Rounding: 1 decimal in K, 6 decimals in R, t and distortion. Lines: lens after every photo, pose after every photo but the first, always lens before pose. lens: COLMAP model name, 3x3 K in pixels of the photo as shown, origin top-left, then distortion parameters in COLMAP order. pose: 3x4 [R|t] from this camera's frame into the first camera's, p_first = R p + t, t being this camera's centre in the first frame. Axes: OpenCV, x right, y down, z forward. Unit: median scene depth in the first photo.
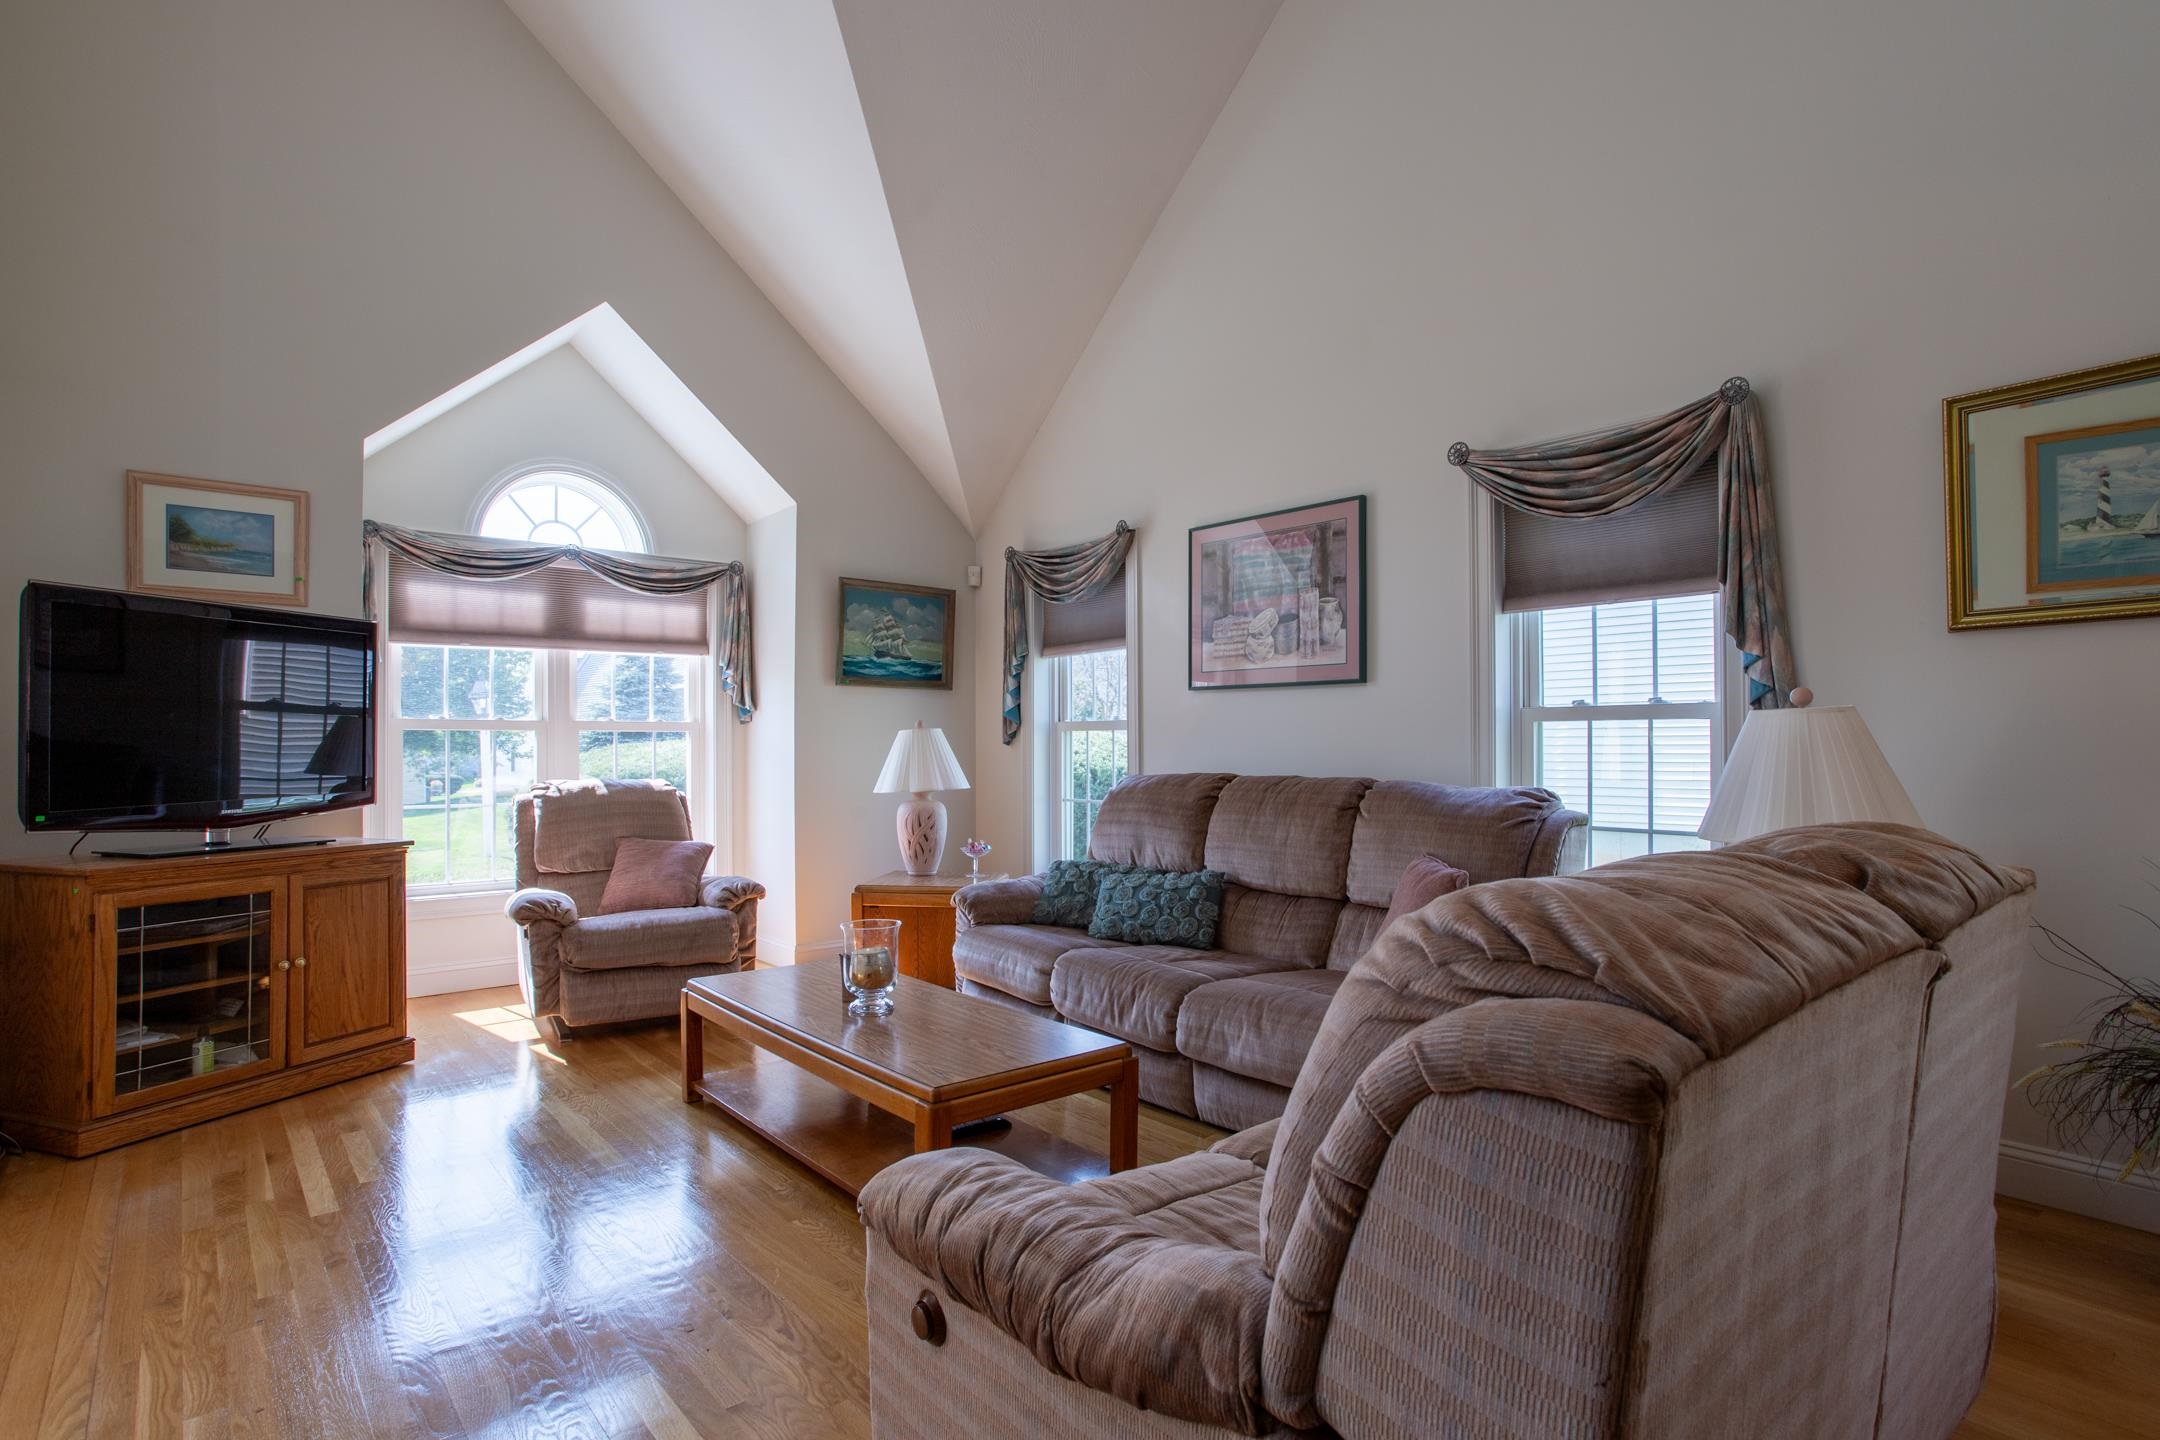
lens RADIAL K [[1077.7, 0, 1097.1], [0, 1077.7, 741.5], [0, 0, 1]] dist [-0.062861, 0.031895]
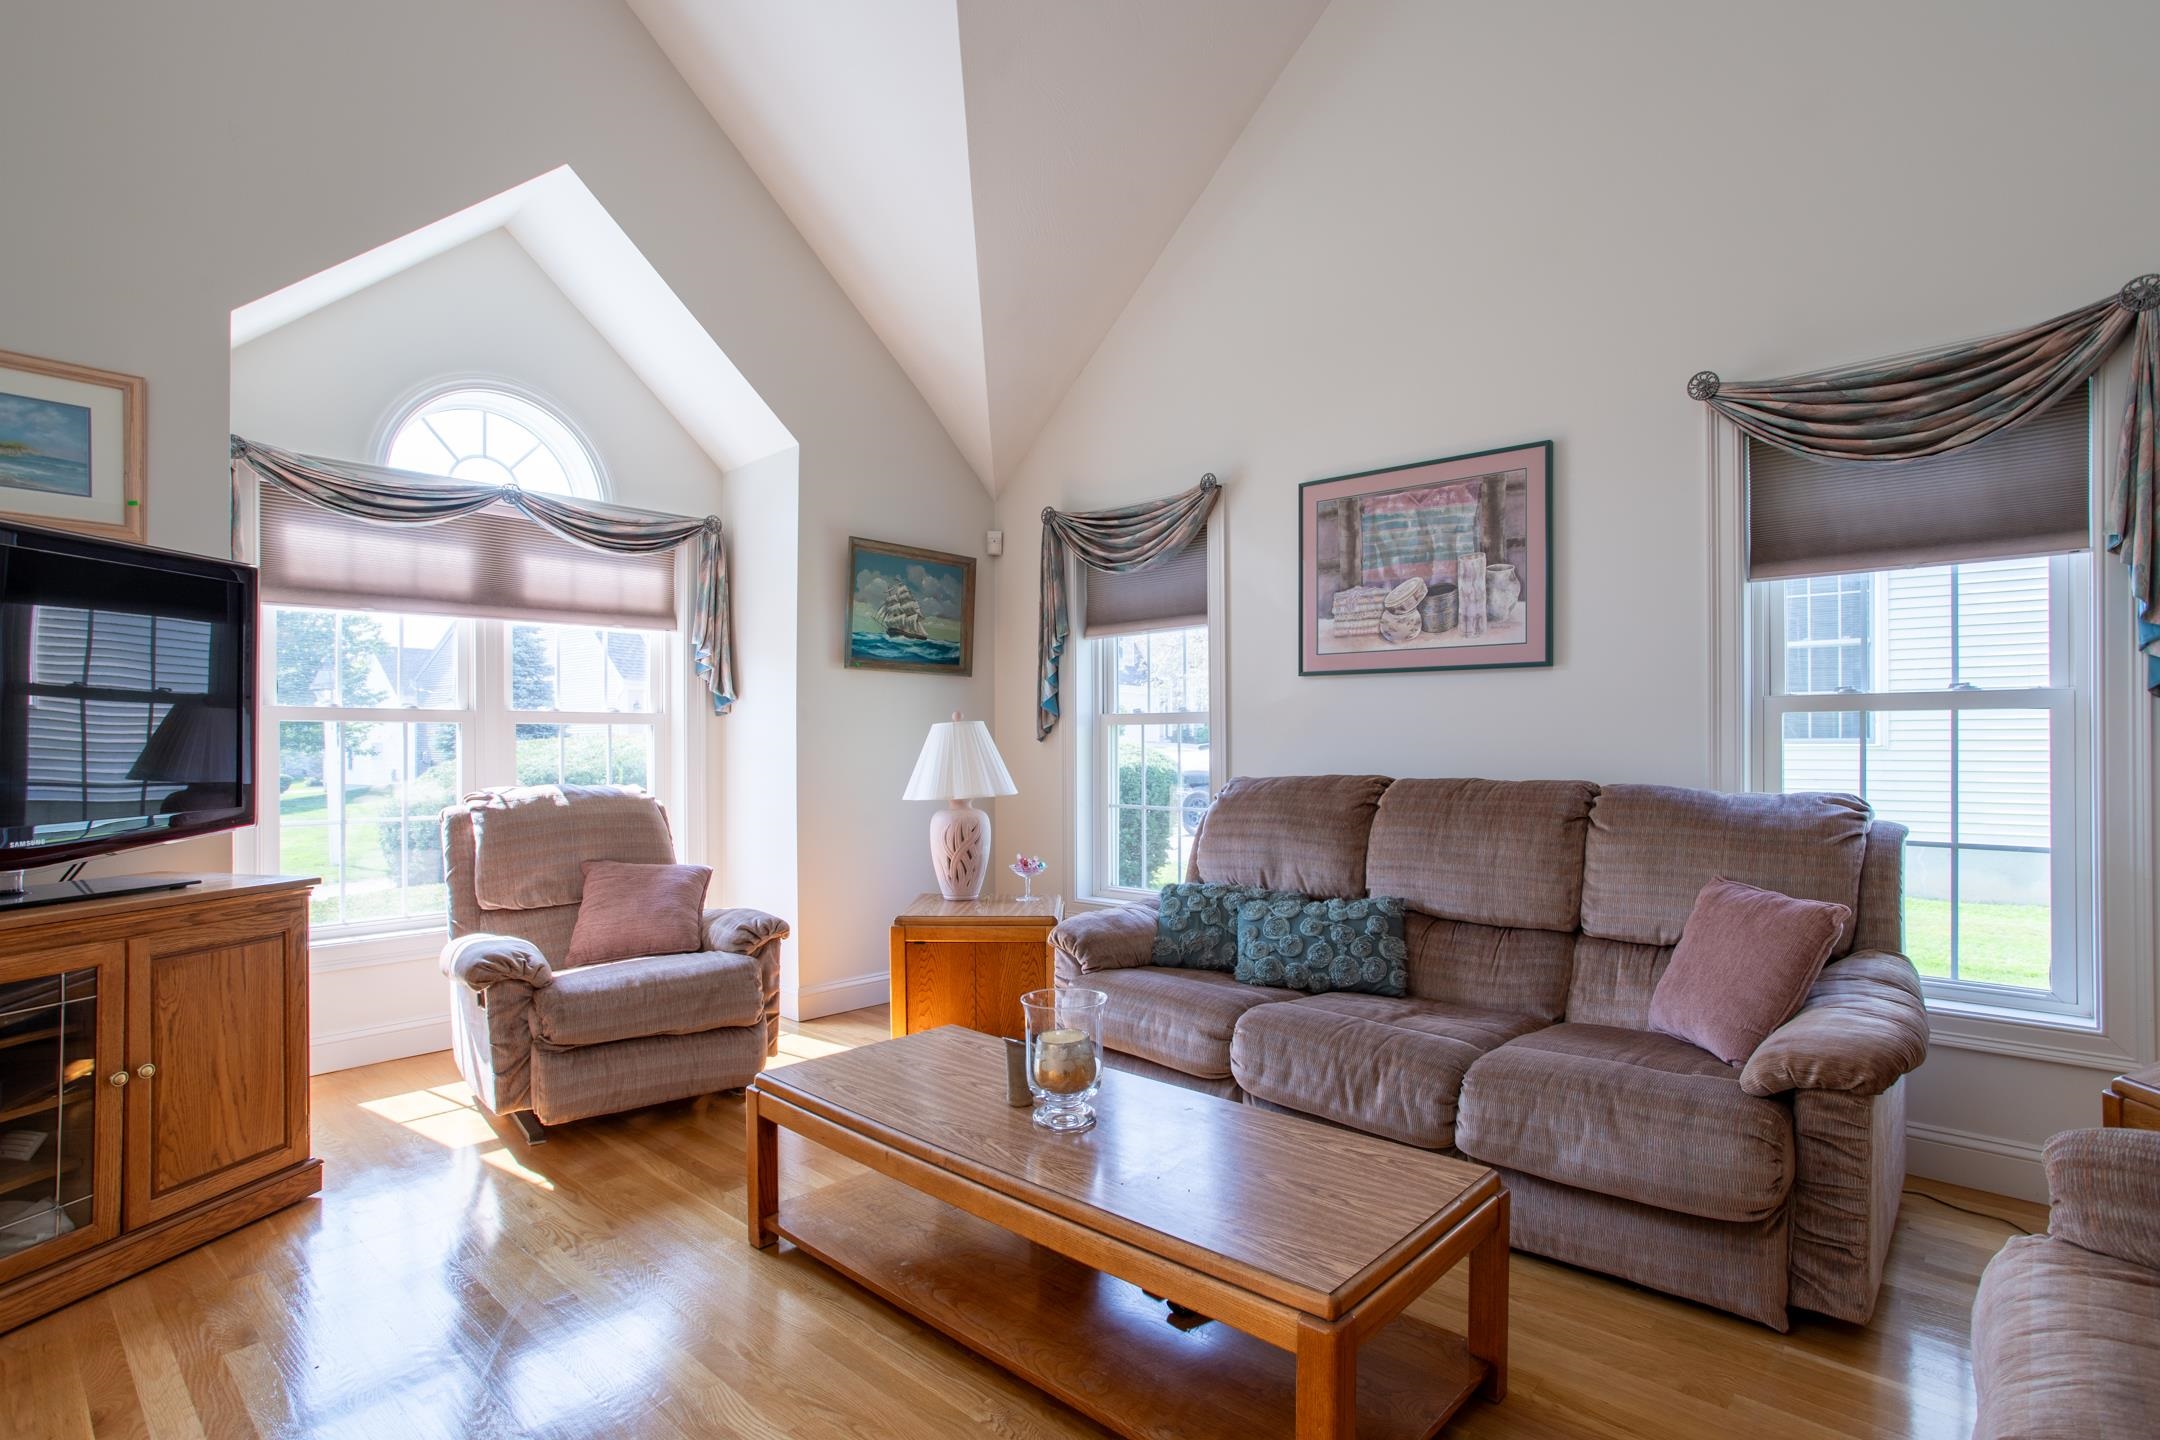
lens RADIAL K [[1055.3, 0, 1086.2], [0, 1055.3, 742.6], [0, 0, 1]] dist [-0.049332, 0.026853]
pose [[0.993030, -0.000591, 0.117858, -0.204908], [0.000052, 0.999990, 0.004573, 0.000896], [-0.117860, -0.004535, 0.993020, 0.236234]]
